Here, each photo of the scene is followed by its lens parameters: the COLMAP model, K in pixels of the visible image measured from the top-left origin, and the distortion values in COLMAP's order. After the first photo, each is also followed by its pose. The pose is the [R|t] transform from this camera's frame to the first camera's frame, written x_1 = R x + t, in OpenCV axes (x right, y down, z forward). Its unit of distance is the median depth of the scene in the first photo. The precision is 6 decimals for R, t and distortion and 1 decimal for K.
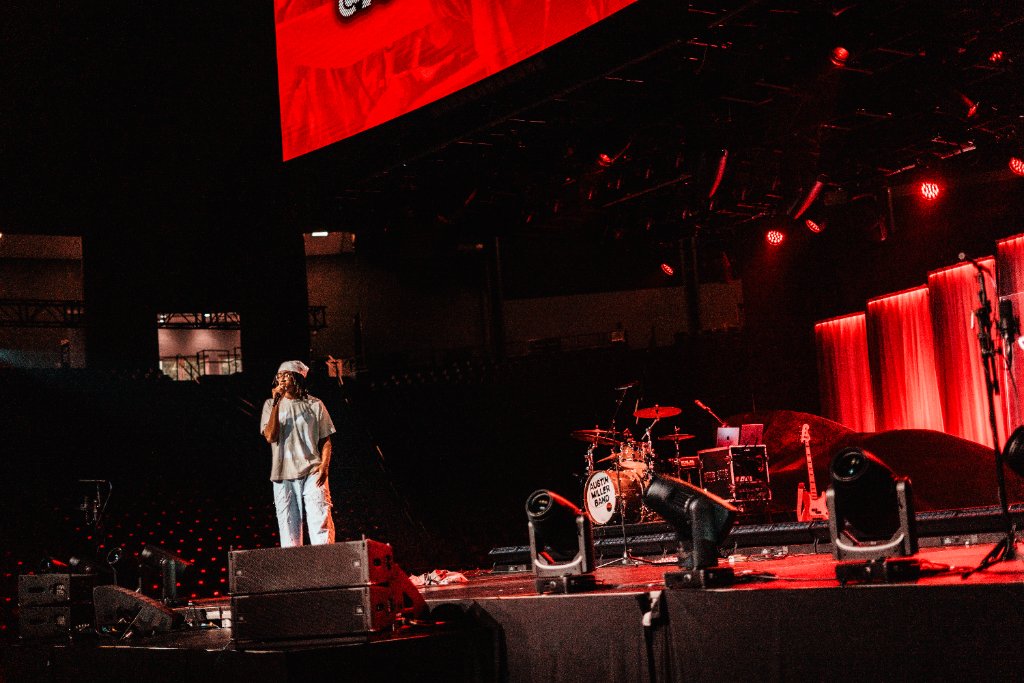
lens RADIAL K [[1491.5, 0, 512.0], [0, 1491.5, 341.5], [0, 0, 1]] dist [-0.002231, -0.101327]
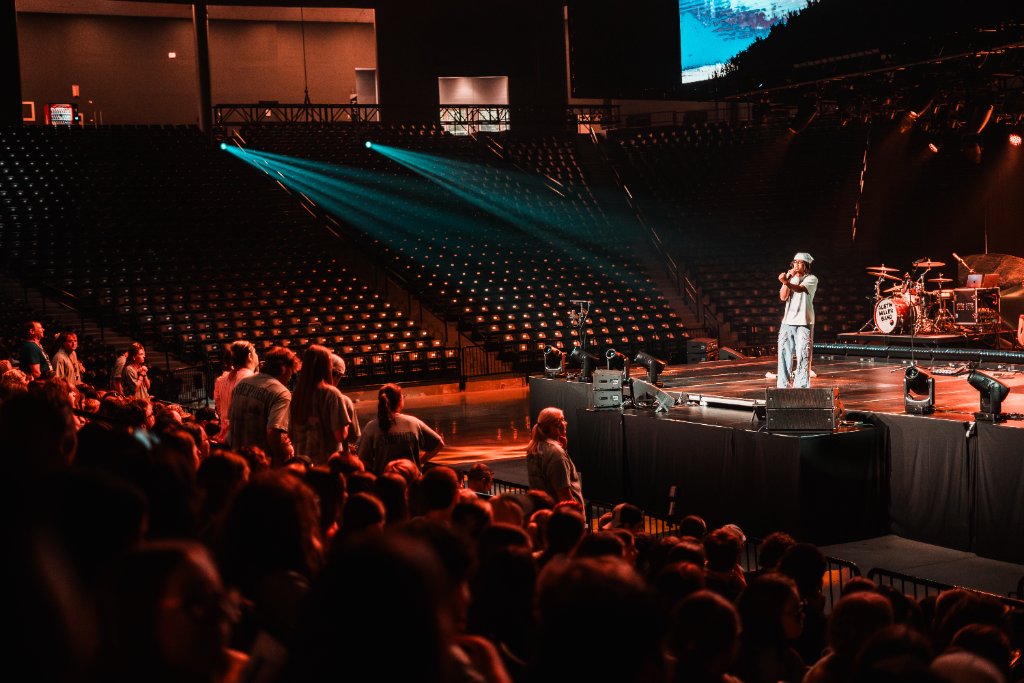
lens RADIAL K [[1491.5, 0, 512.0], [0, 1491.5, 341.5], [0, 0, 1]] dist [-0.002231, -0.101327]
pose [[0.992766, 0.042975, -0.112113, -0.151950], [-0.019983, 0.979867, 0.198648, -0.169194], [0.118393, -0.194971, 0.973637, -0.553391]]
